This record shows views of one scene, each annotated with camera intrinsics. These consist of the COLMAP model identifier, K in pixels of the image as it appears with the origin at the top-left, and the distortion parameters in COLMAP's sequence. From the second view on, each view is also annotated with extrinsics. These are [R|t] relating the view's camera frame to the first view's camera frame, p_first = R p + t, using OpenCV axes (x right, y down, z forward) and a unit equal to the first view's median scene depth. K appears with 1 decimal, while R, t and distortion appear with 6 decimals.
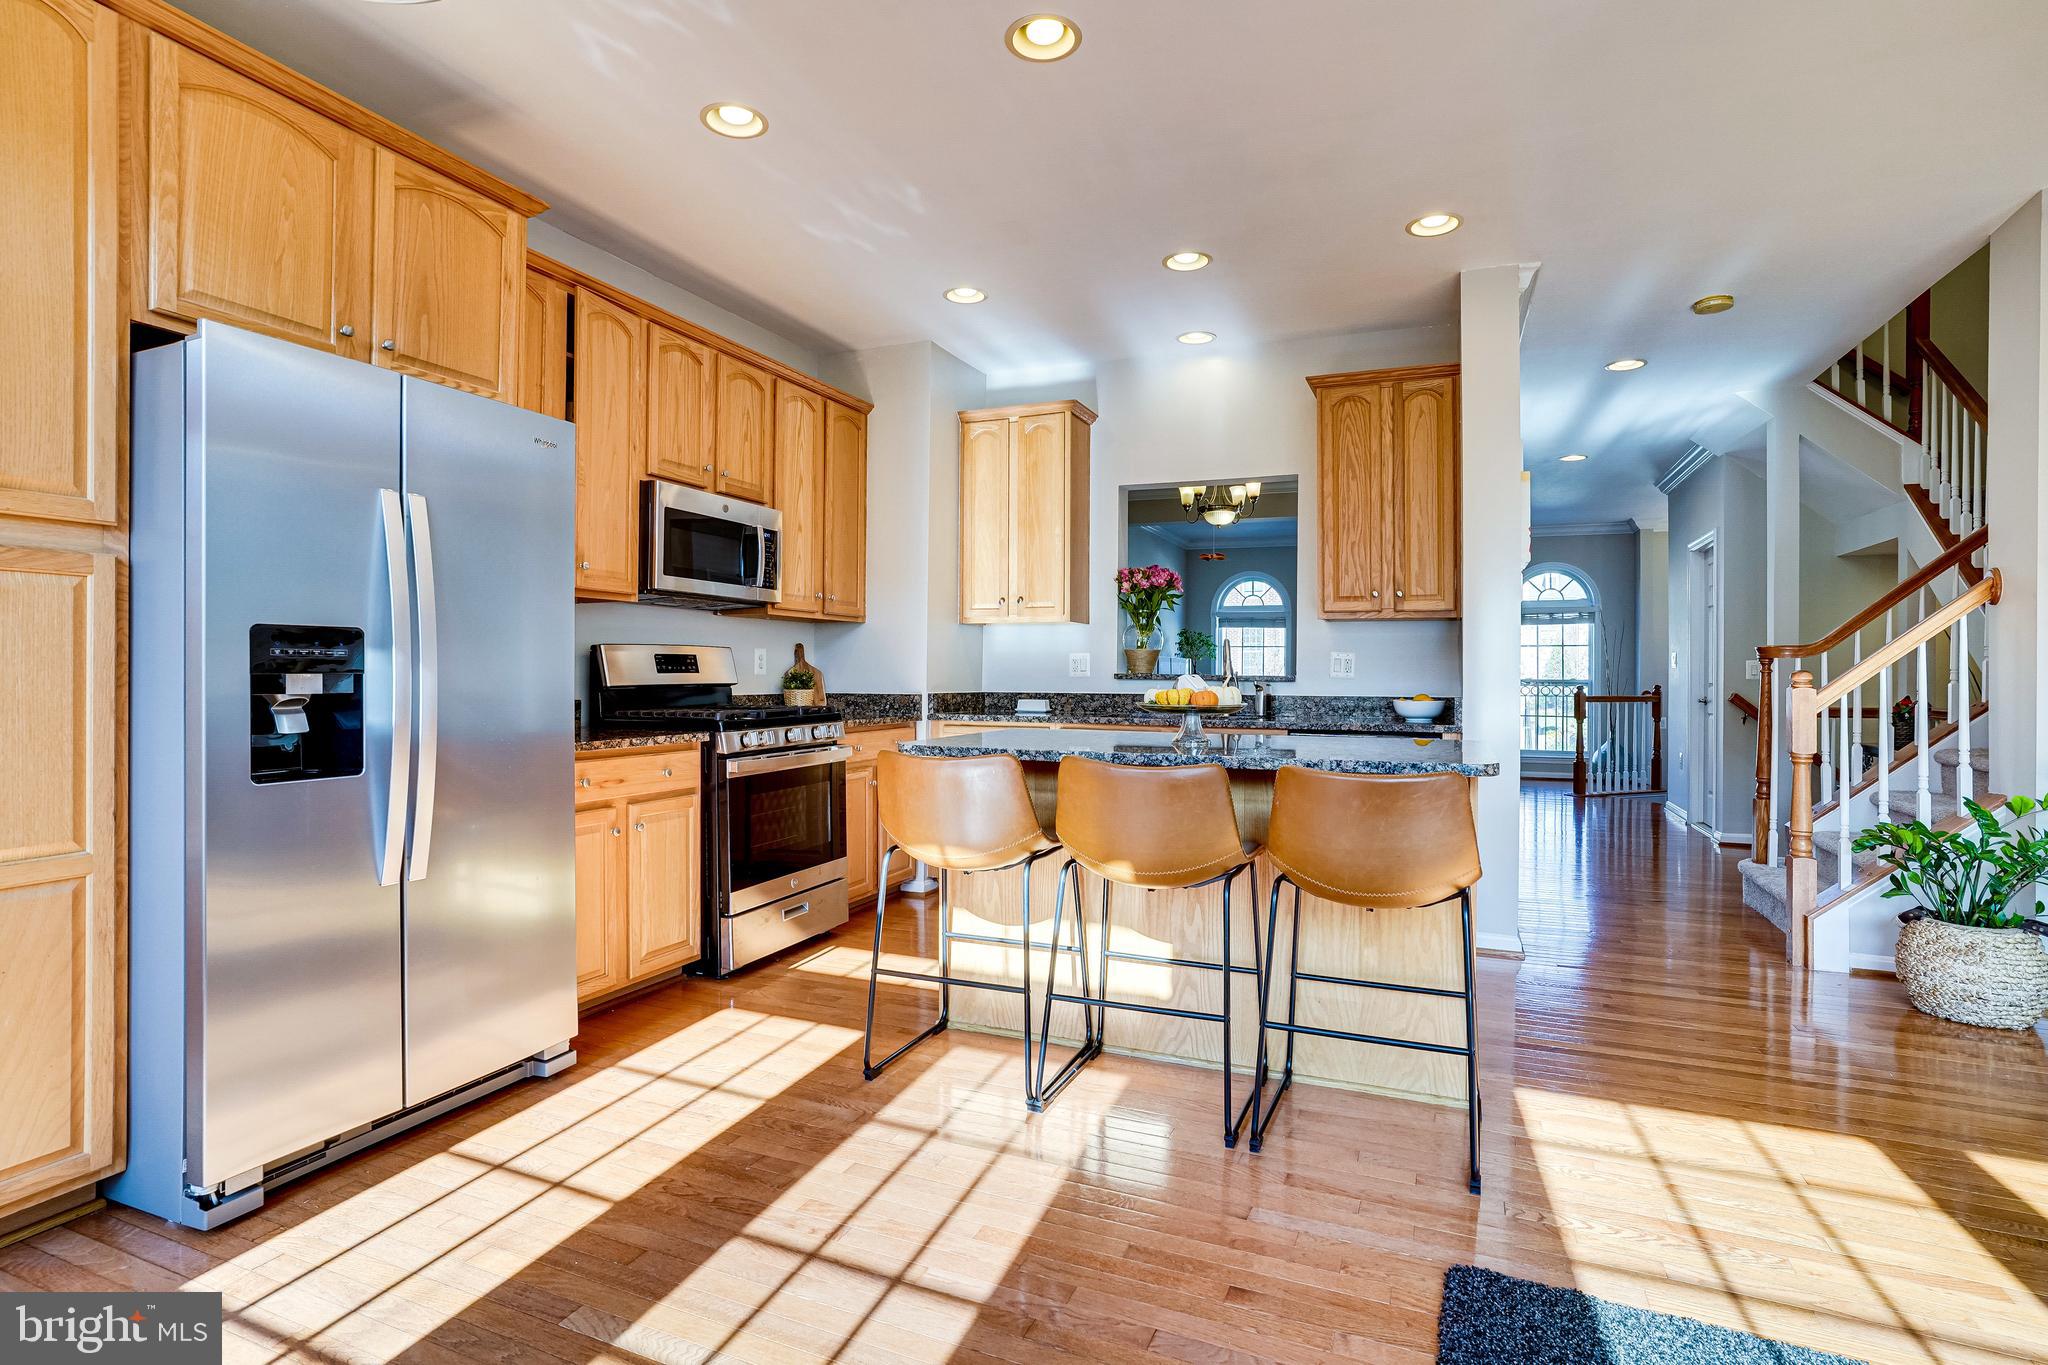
lens RADIAL K [[1036.3, 0, 1021.0], [0, 1036.3, 676.5], [0, 0, 1]] dist [-0.024307, -0.000515]
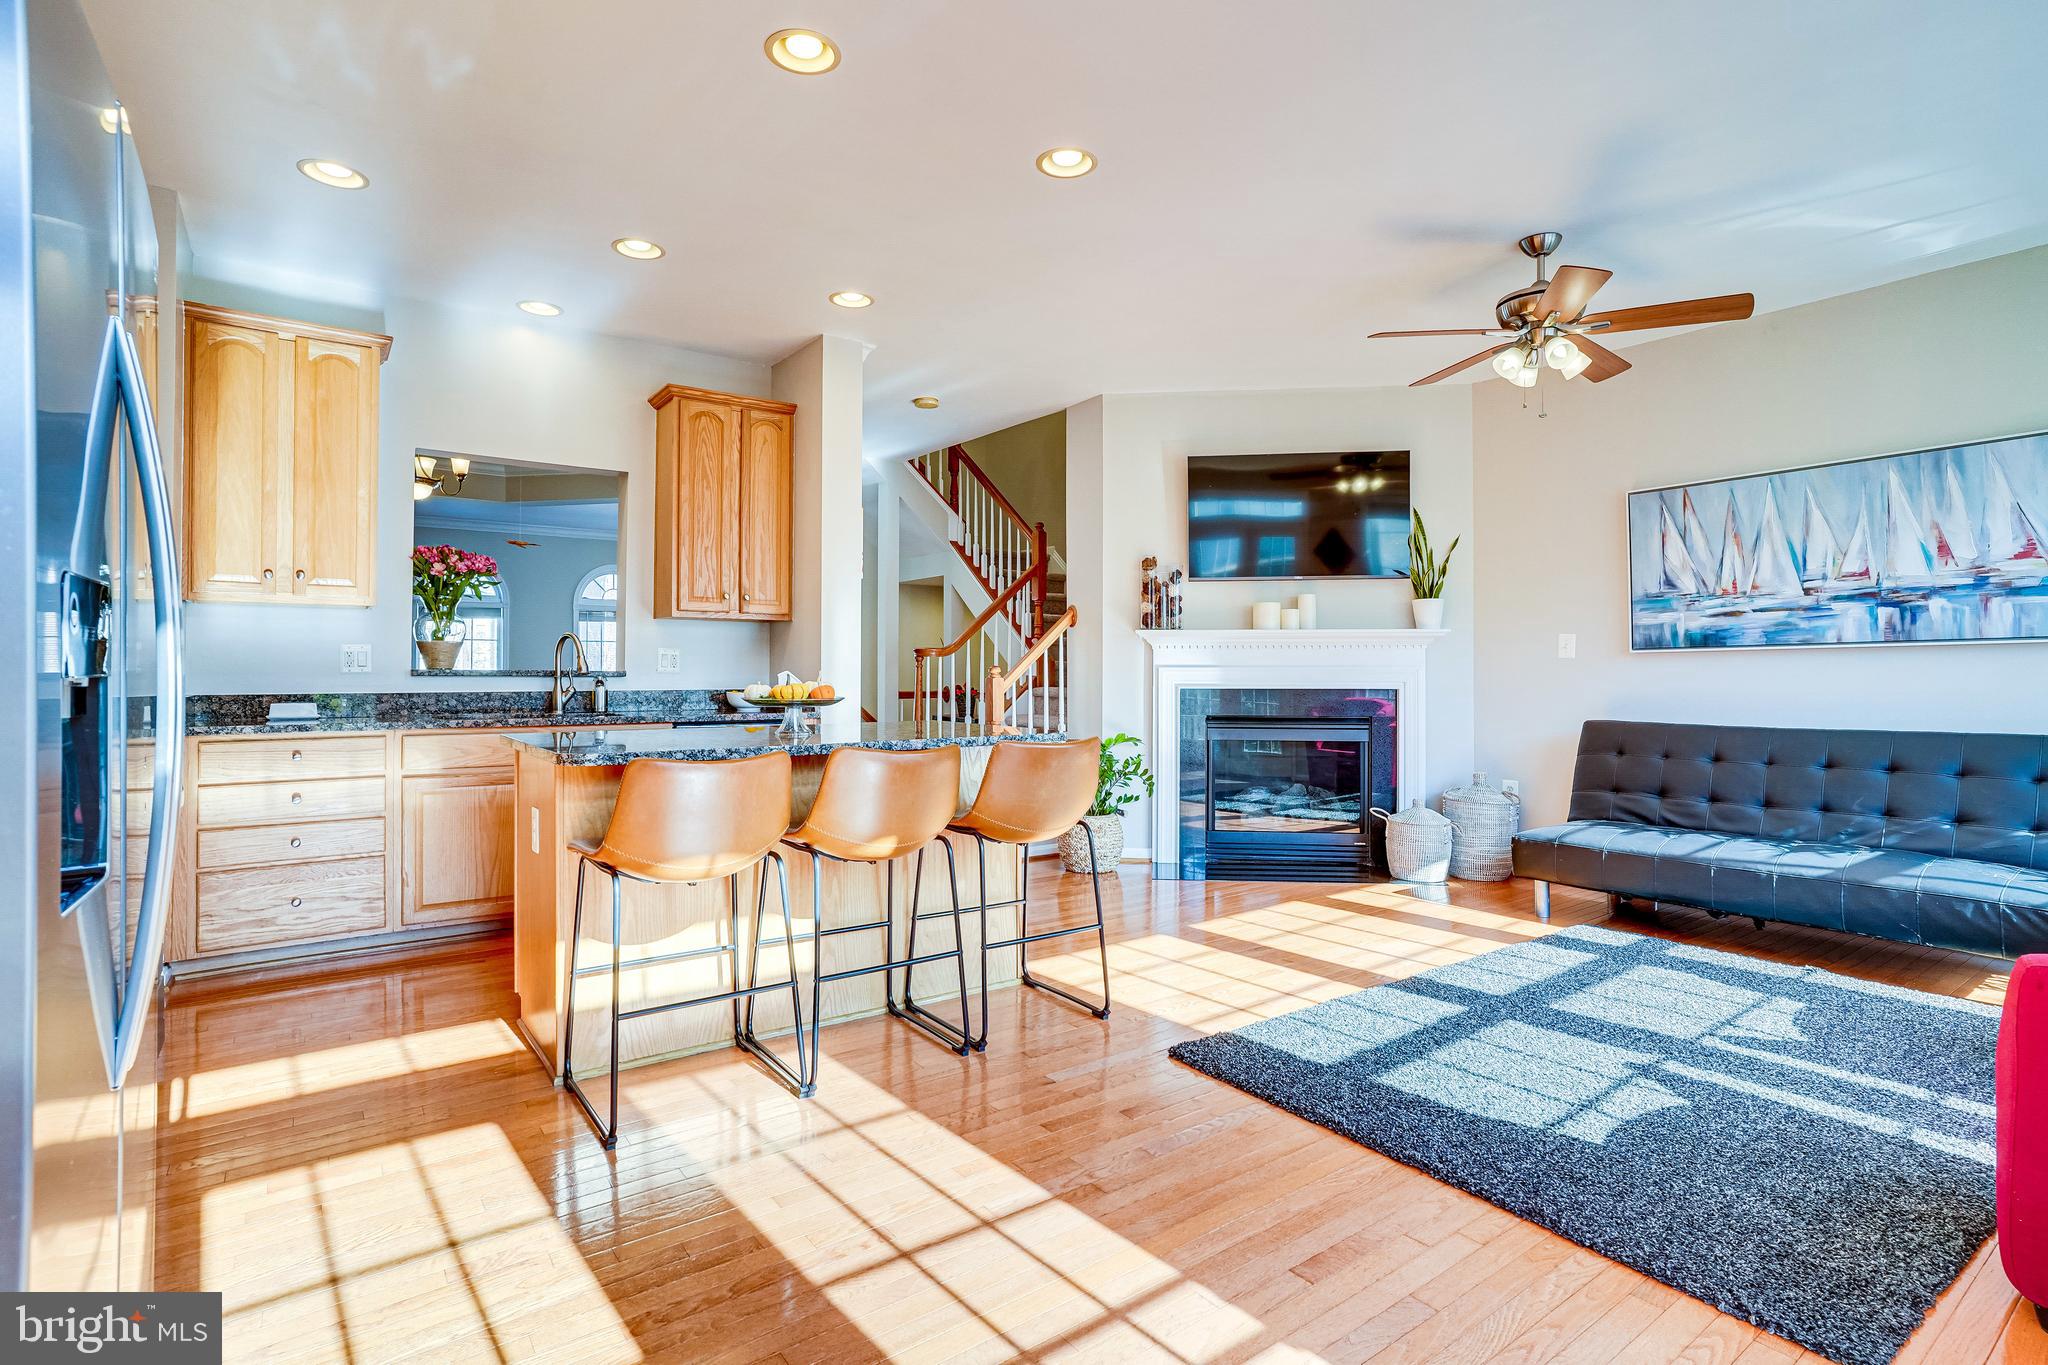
lens RADIAL K [[1024.2, 0, 1024.0], [0, 1024.2, 682.5], [0, 0, 1]] dist [-0.083513, 0.065080]
pose [[0.484988, -0.015474, 0.874384, -0.500869], [0.003367, 0.999869, 0.015827, -0.004317], [-0.874515, -0.004731, 0.484976, 0.216179]]
